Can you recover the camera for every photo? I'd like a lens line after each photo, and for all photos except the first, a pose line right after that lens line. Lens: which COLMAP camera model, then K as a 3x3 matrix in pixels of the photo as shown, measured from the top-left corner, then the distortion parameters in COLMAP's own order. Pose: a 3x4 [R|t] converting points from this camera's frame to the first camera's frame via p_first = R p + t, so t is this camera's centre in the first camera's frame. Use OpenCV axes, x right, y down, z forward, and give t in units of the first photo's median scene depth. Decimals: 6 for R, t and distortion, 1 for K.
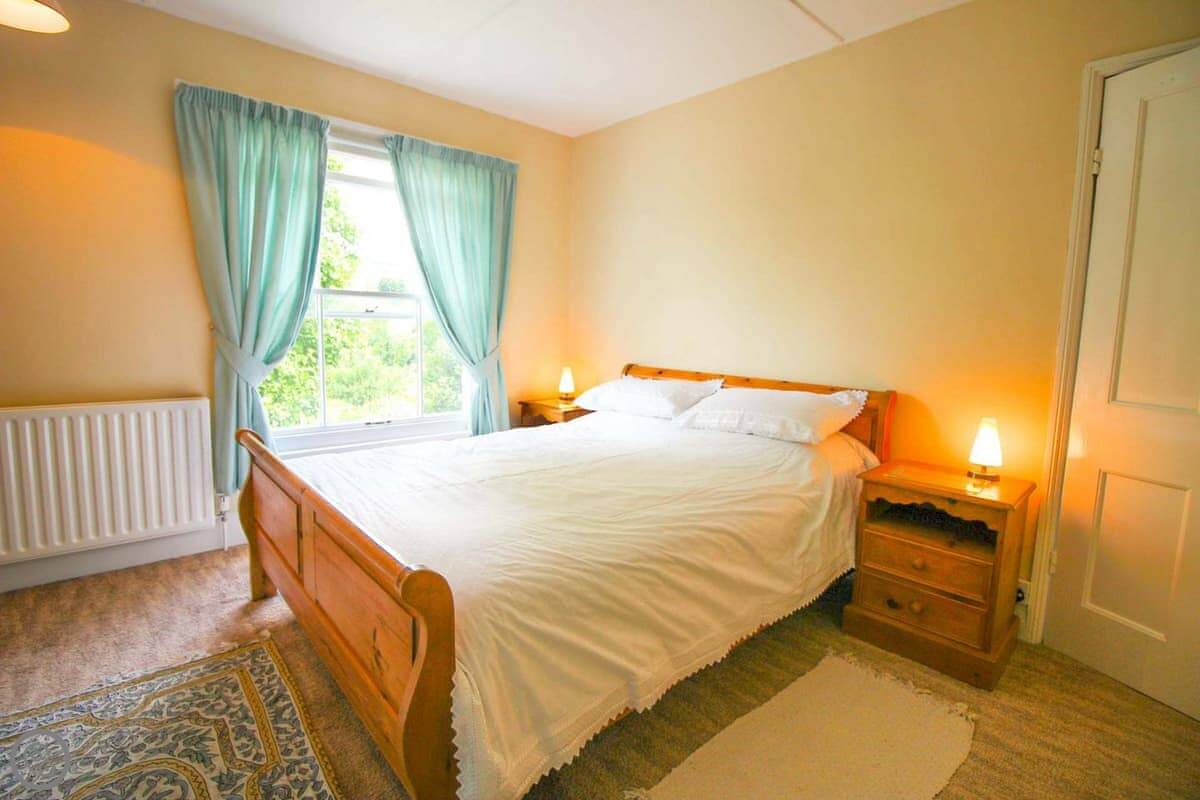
lens RADIAL K [[556.0, 0, 596.4], [0, 556.0, 400.5], [0, 0, 1]] dist [-0.014101, -0.002064]
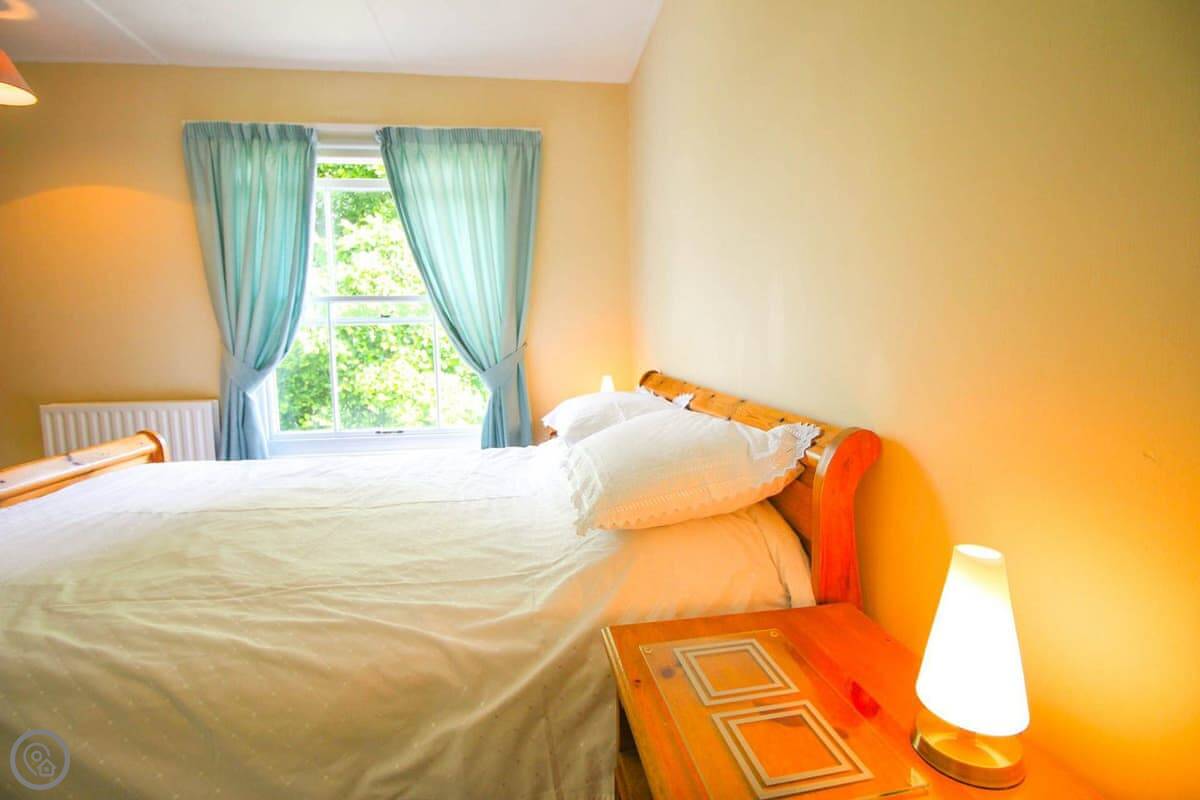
lens RADIAL K [[556.0, 0, 600.5], [0, 556.0, 390.5], [0, 0, 1]] dist [-0.014101, -0.002064]
pose [[0.828218, 0.016738, -0.560156, 0.483182], [-0.038045, 0.998927, -0.026402, -0.021816], [0.559113, 0.043178, 0.827966, 0.449638]]
